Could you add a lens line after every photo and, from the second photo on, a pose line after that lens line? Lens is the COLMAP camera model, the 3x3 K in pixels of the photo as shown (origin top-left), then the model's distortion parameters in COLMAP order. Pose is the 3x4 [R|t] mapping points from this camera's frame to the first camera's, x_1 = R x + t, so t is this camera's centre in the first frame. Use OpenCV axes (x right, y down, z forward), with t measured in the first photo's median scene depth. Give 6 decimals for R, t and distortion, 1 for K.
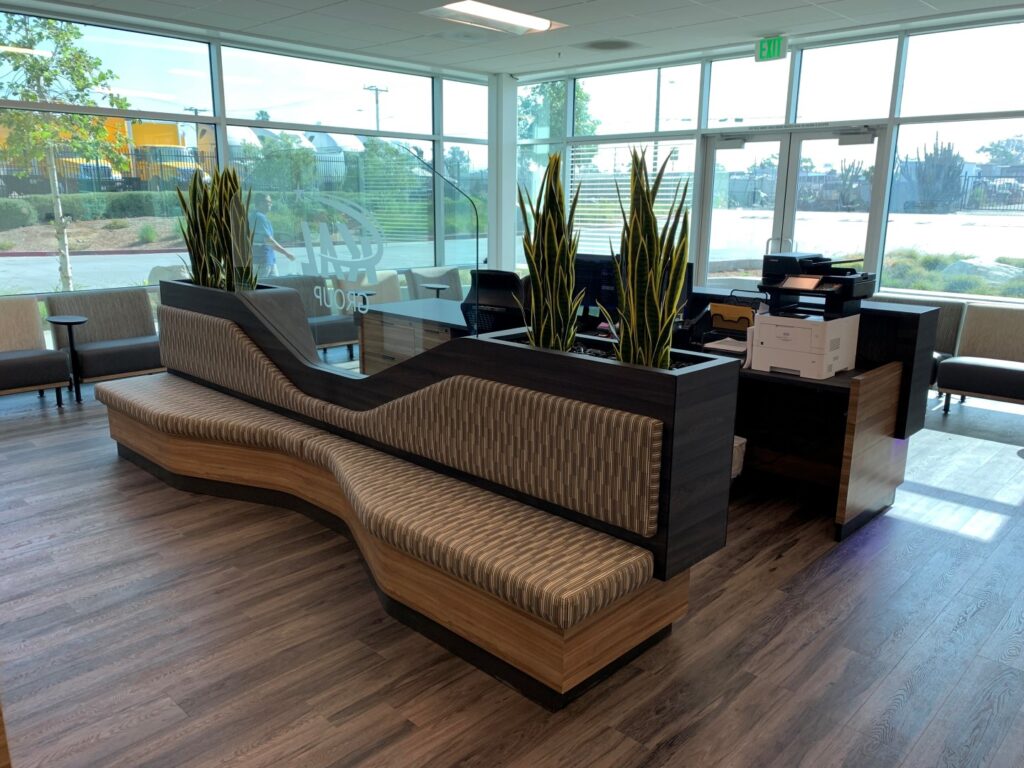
lens RADIAL K [[779.6, 0, 512.0], [0, 779.6, 384.0], [0, 0, 1]] dist [0.046706, -0.081864]
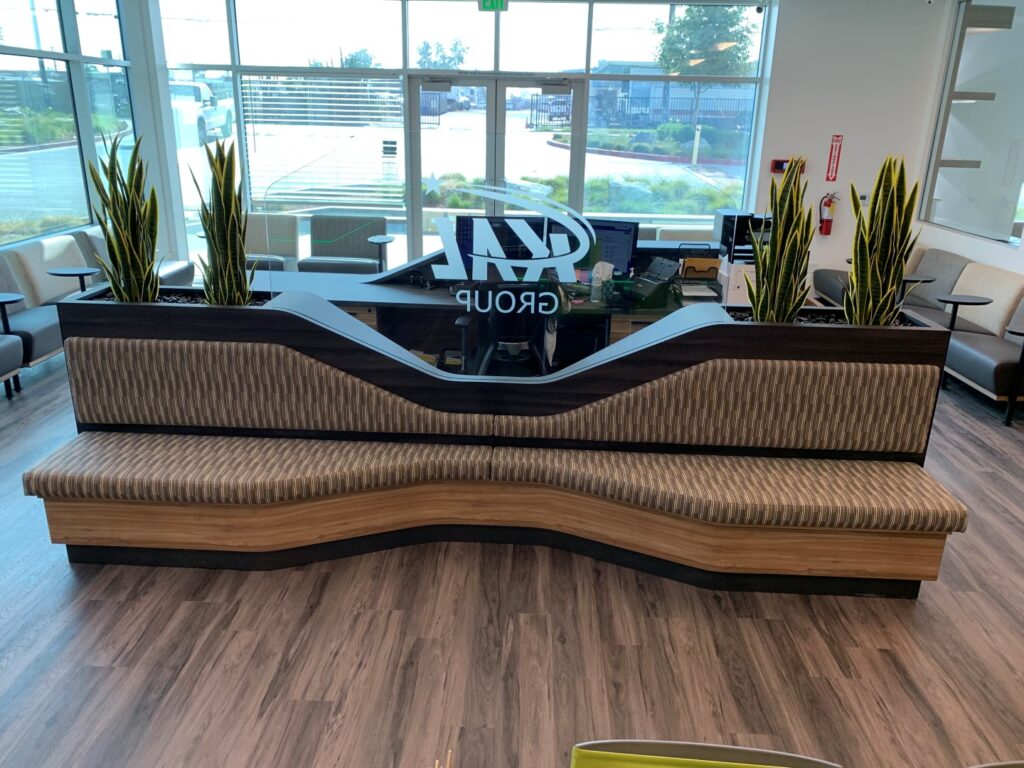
lens RADIAL K [[779.6, 0, 512.0], [0, 779.6, 384.0], [0, 0, 1]] dist [0.046706, -0.081864]
pose [[0.746148, -0.208430, 0.632313, -0.786061], [0.135943, 0.977420, 0.161771, -0.156511], [-0.651754, -0.034747, 0.757634, 0.291596]]
